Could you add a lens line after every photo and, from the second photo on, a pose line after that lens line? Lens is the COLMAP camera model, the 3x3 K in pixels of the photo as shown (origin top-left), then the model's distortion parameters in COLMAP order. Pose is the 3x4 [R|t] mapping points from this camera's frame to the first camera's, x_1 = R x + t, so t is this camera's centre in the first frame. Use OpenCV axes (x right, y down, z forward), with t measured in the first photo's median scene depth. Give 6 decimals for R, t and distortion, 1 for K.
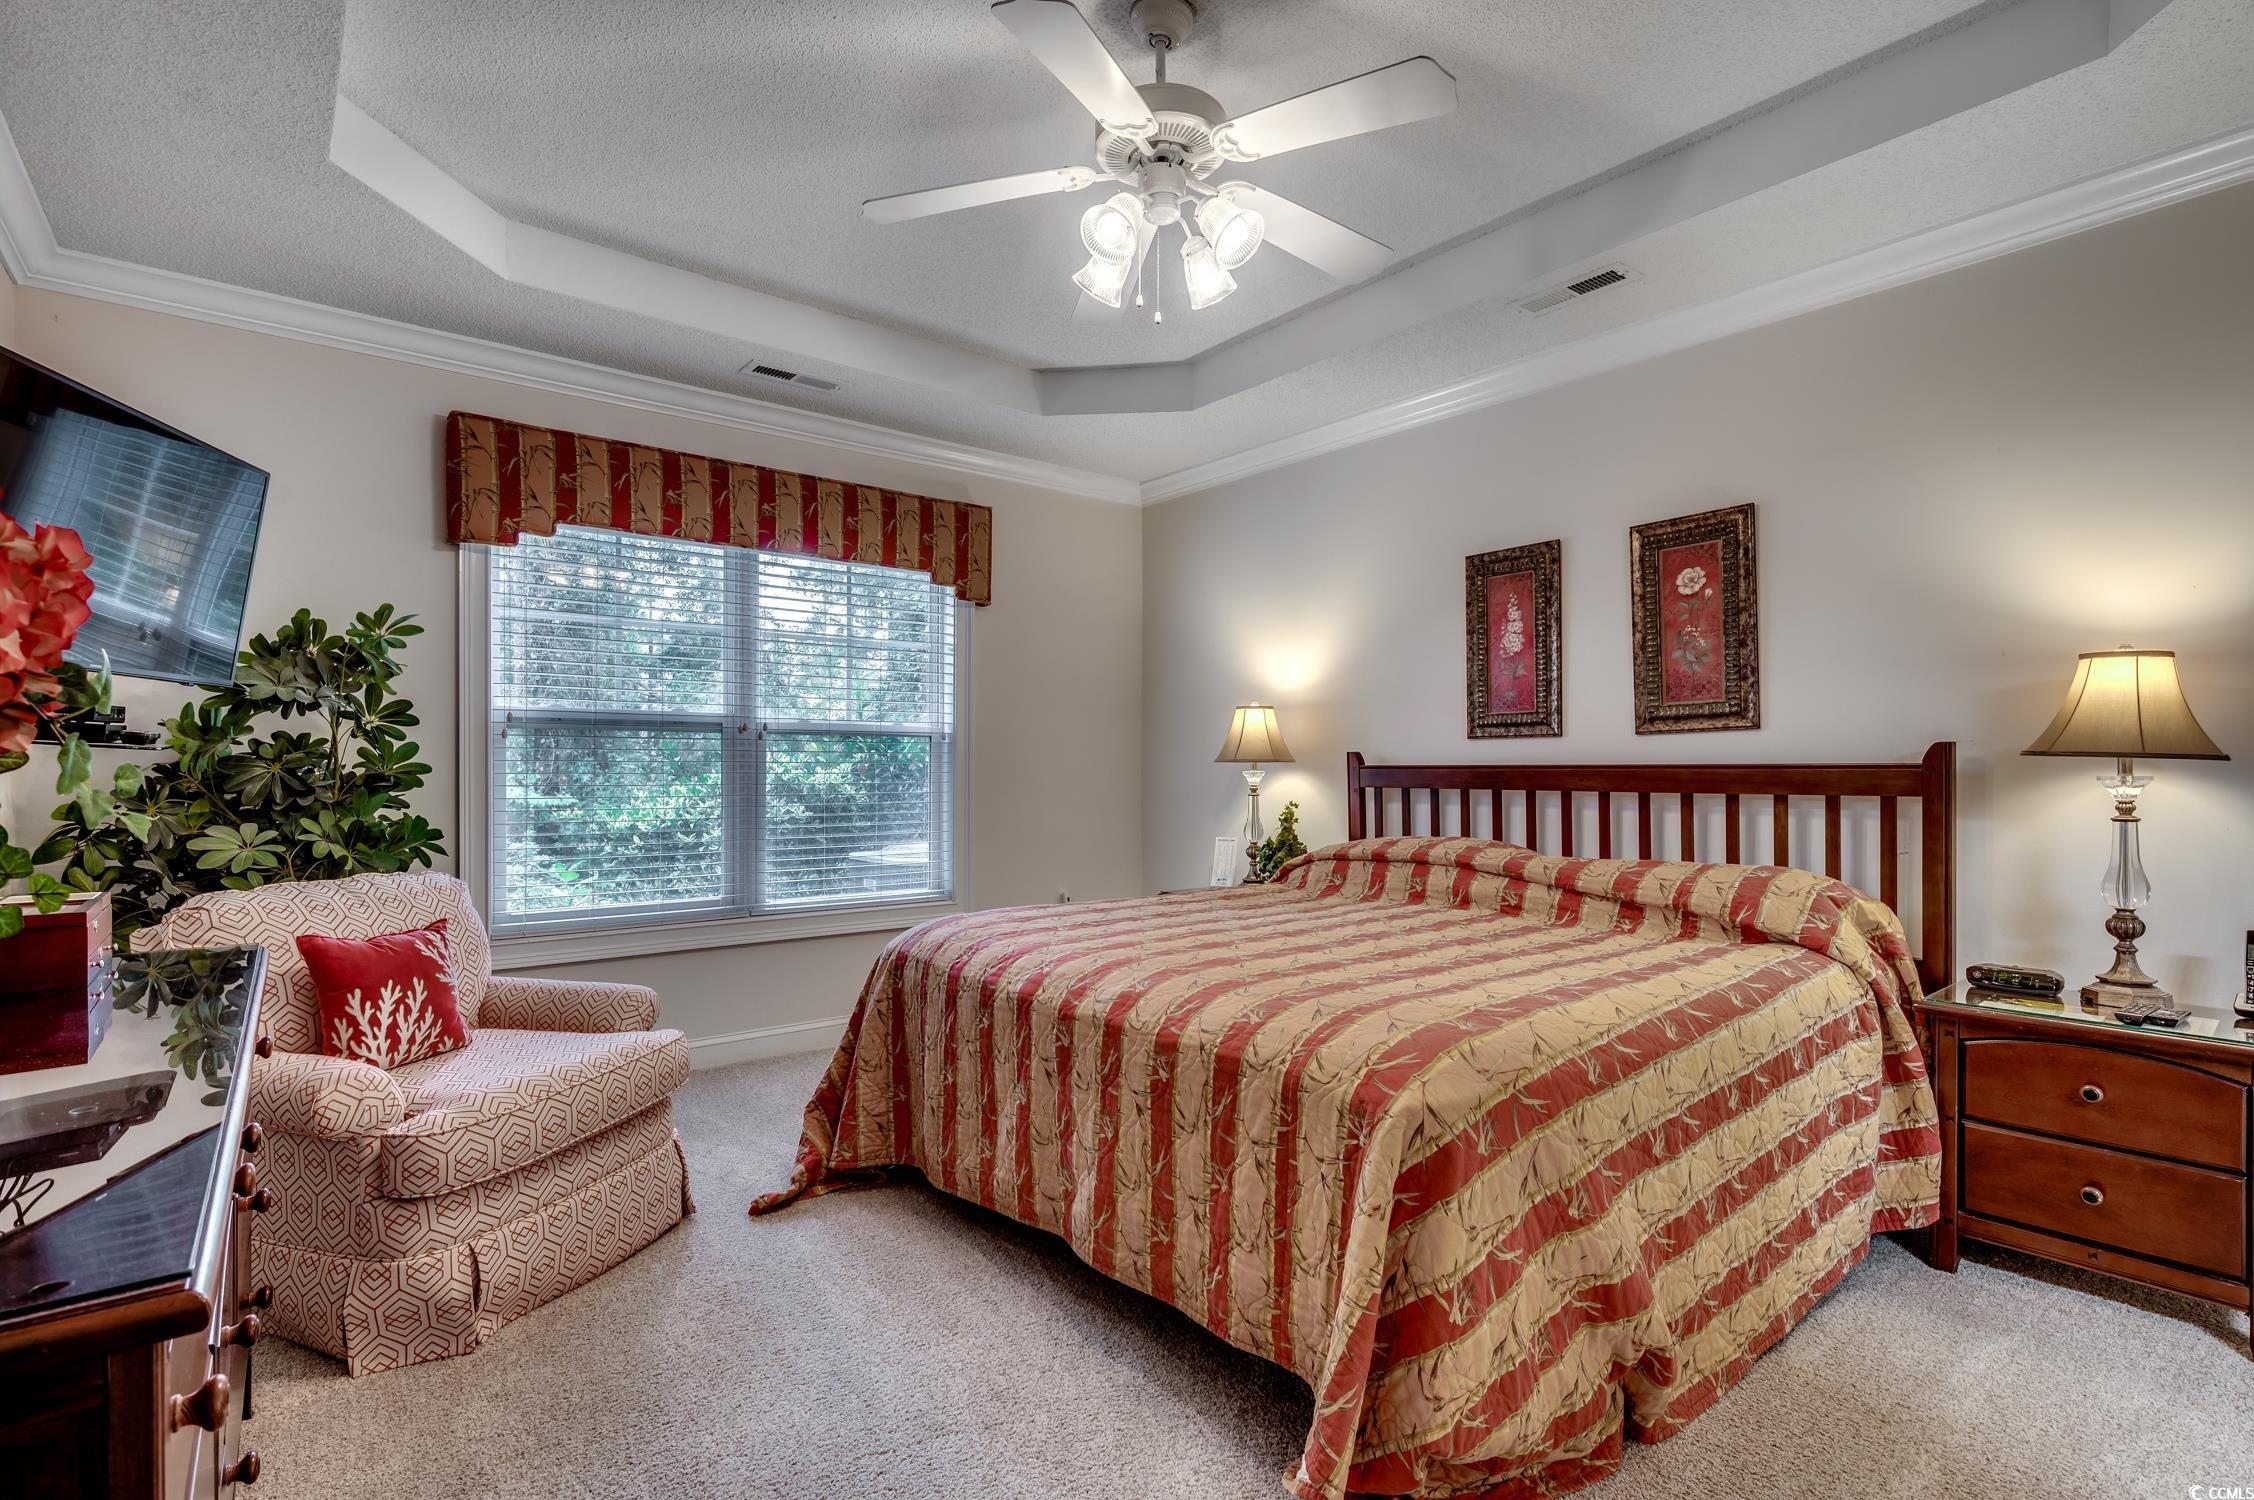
lens RADIAL K [[1073.0, 0, 1116.2], [0, 1073.0, 766.1], [0, 0, 1]] dist [0.004405, 0.000880]
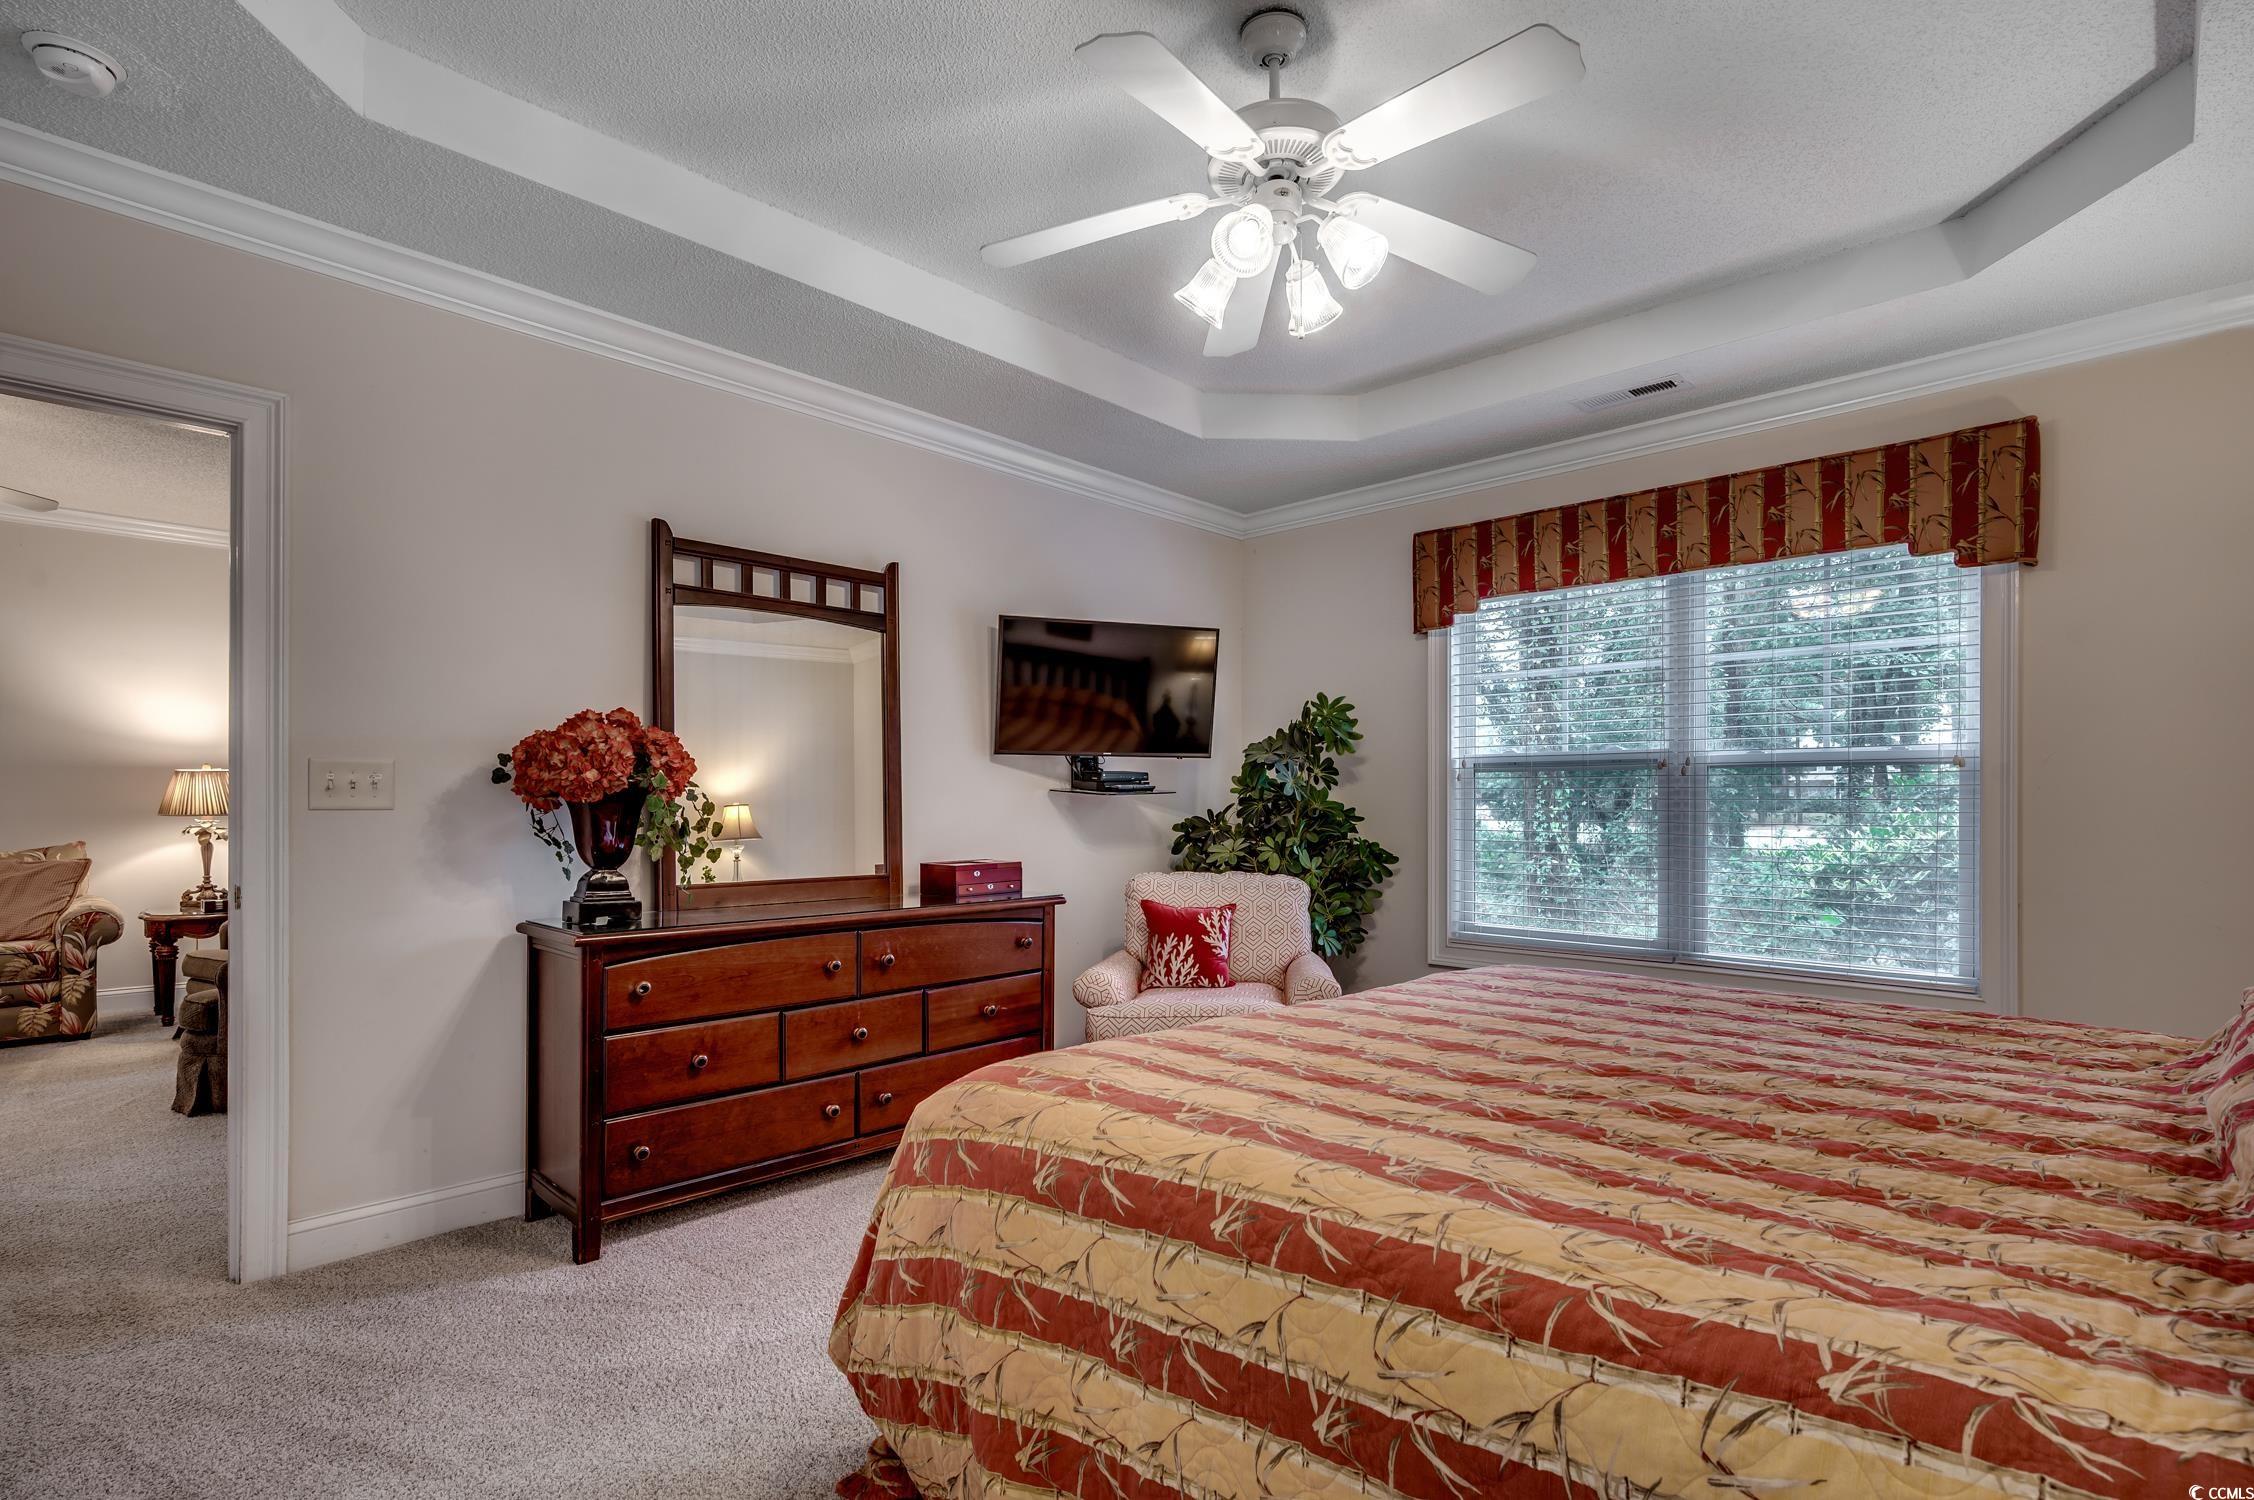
lens RADIAL K [[1032.7, 0, 1114.9], [0, 1032.7, 793.5], [0, 0, 1]] dist [0.000796, 0.000016]
pose [[0.149928, -0.013165, -0.988609, 0.563759], [-0.002090, 0.999905, -0.013632, 0.005372], [0.988695, 0.004110, 0.149886, 0.439261]]
